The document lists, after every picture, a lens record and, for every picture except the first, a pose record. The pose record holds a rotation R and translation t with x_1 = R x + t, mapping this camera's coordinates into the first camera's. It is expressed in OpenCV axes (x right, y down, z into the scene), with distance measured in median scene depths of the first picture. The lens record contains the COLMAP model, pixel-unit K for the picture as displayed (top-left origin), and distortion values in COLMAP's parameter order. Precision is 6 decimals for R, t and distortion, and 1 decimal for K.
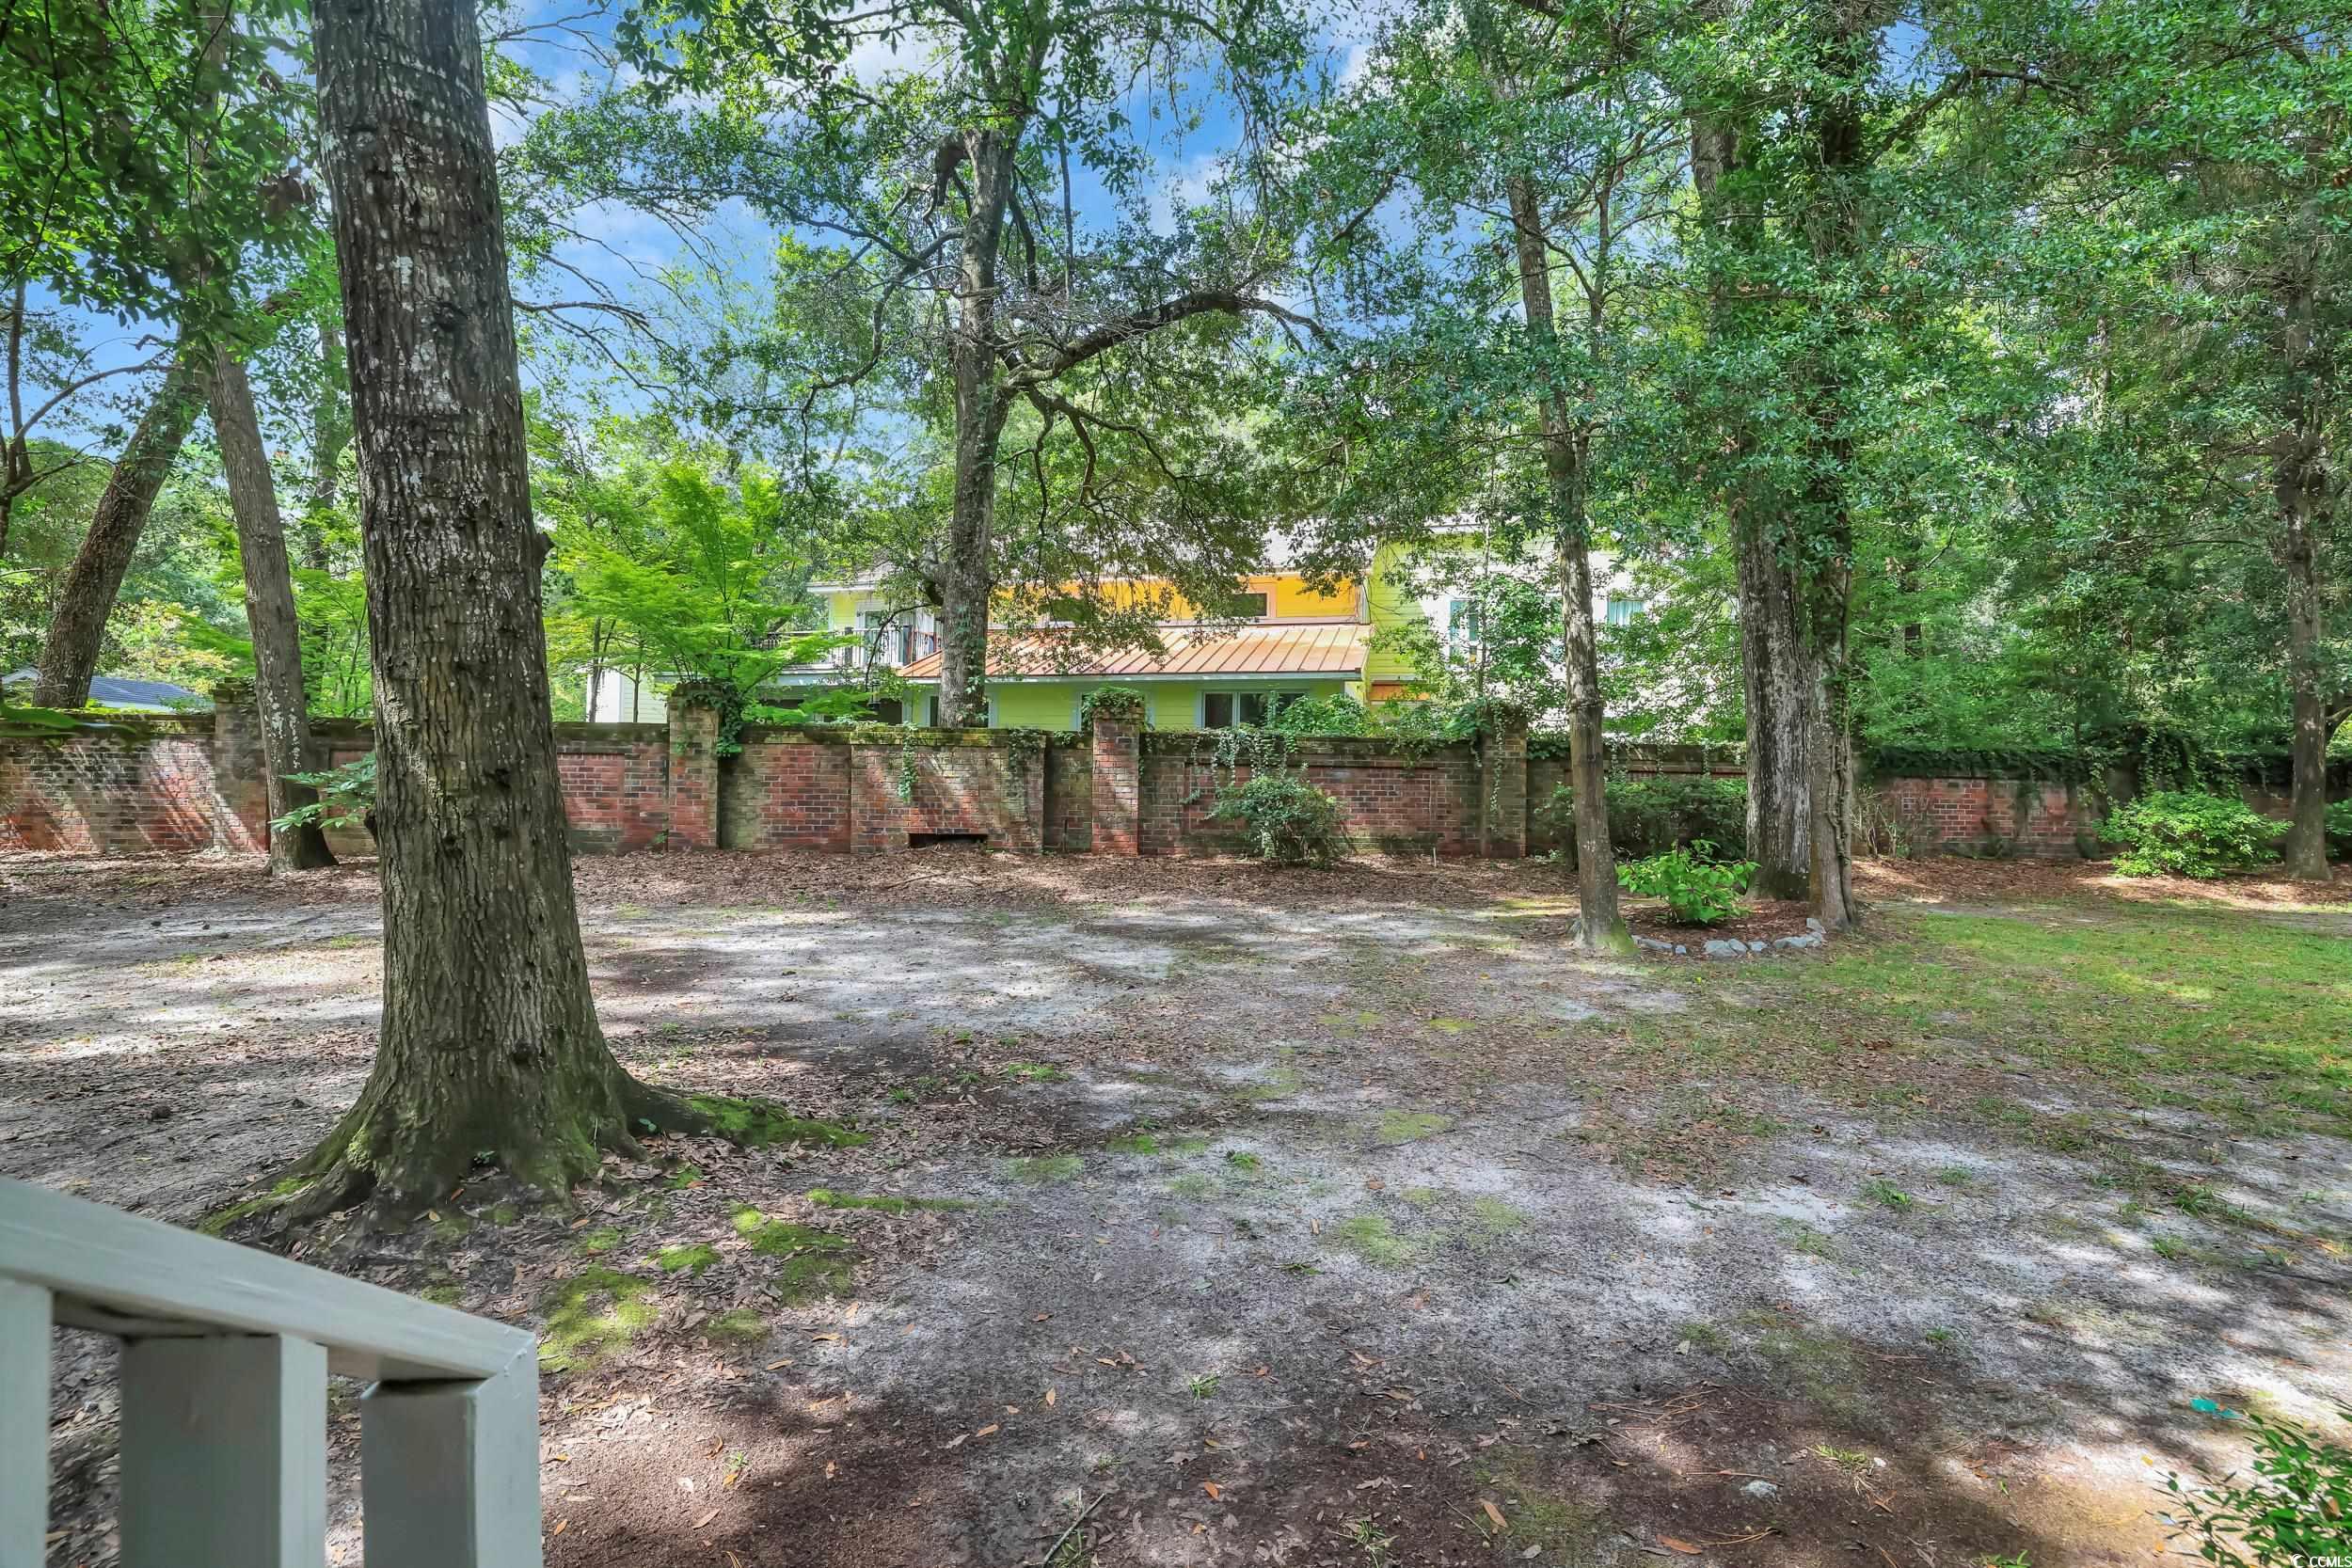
lens RADIAL K [[1015.7, 0, 1175.5], [0, 1015.7, 770.6], [0, 0, 1]] dist [-0.043480, 0.016328]
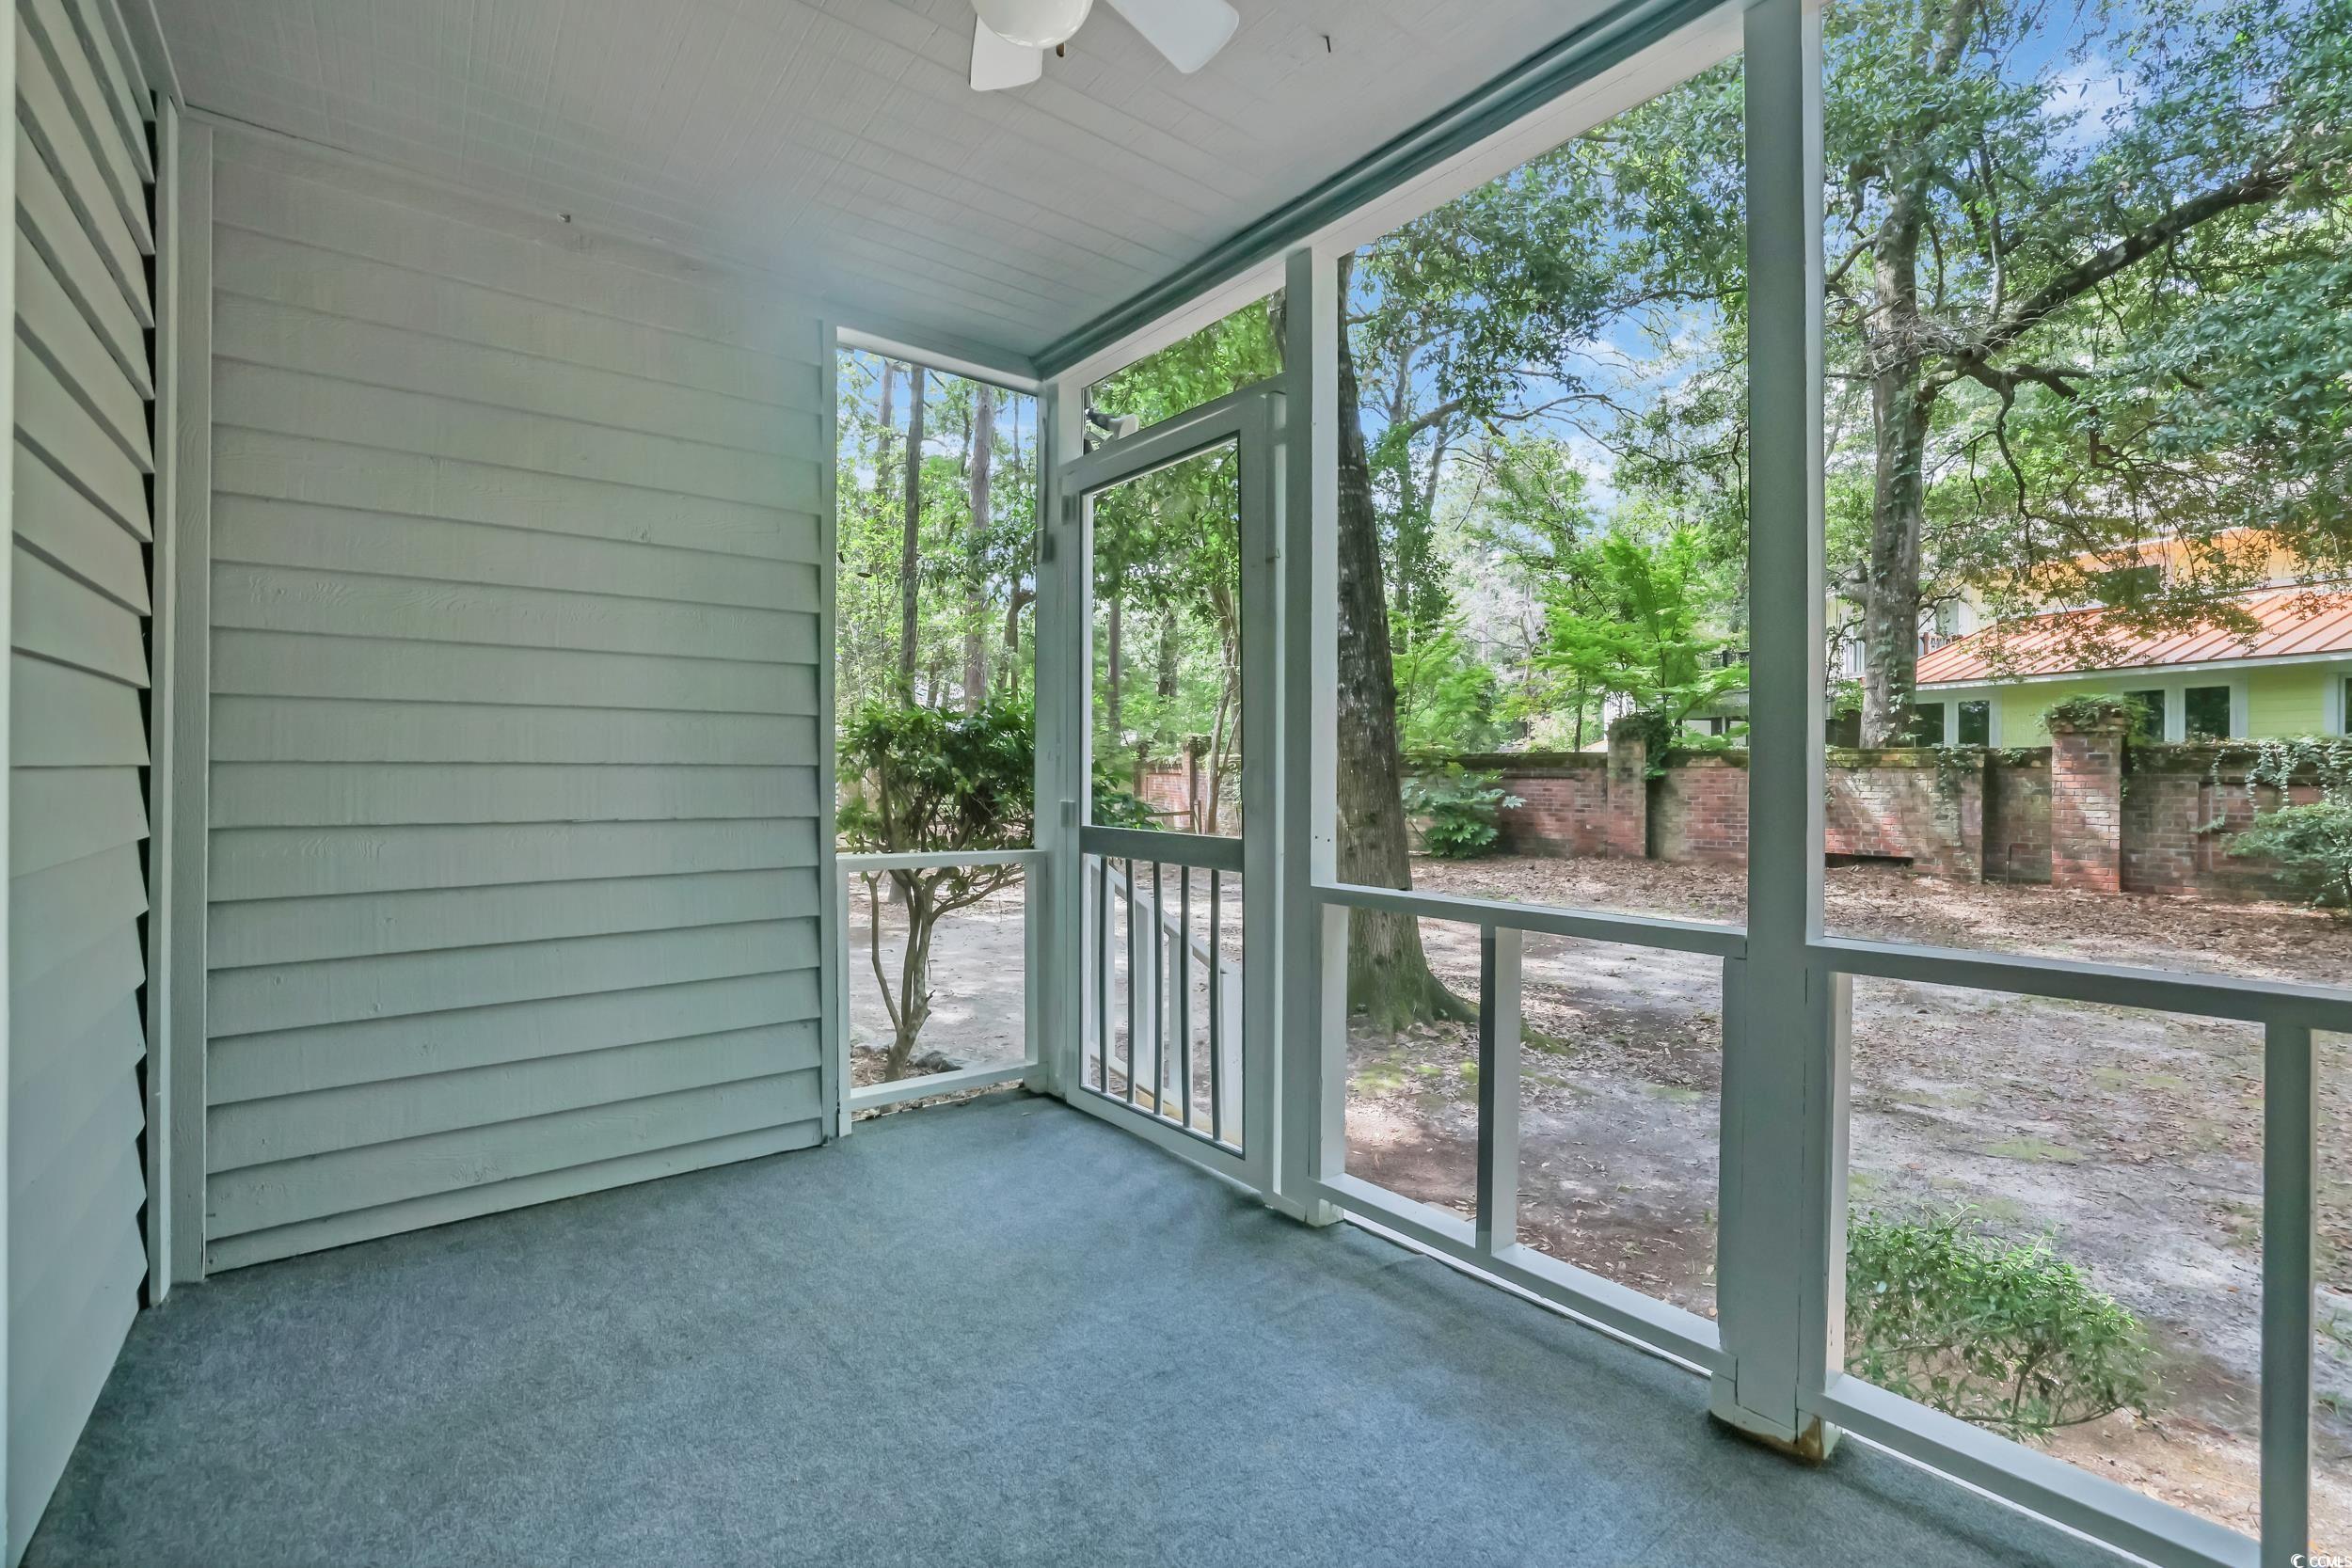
lens RADIAL K [[1015.7, 0, 1175.5], [0, 1015.7, 770.6], [0, 0, 1]] dist [-0.043480, 0.016328]
pose [[0.572131, -0.013902, -0.820044, 0.192203], [0.010378, 0.999899, -0.009710, -0.018368], [0.820096, -0.002955, 0.572218, -0.118923]]
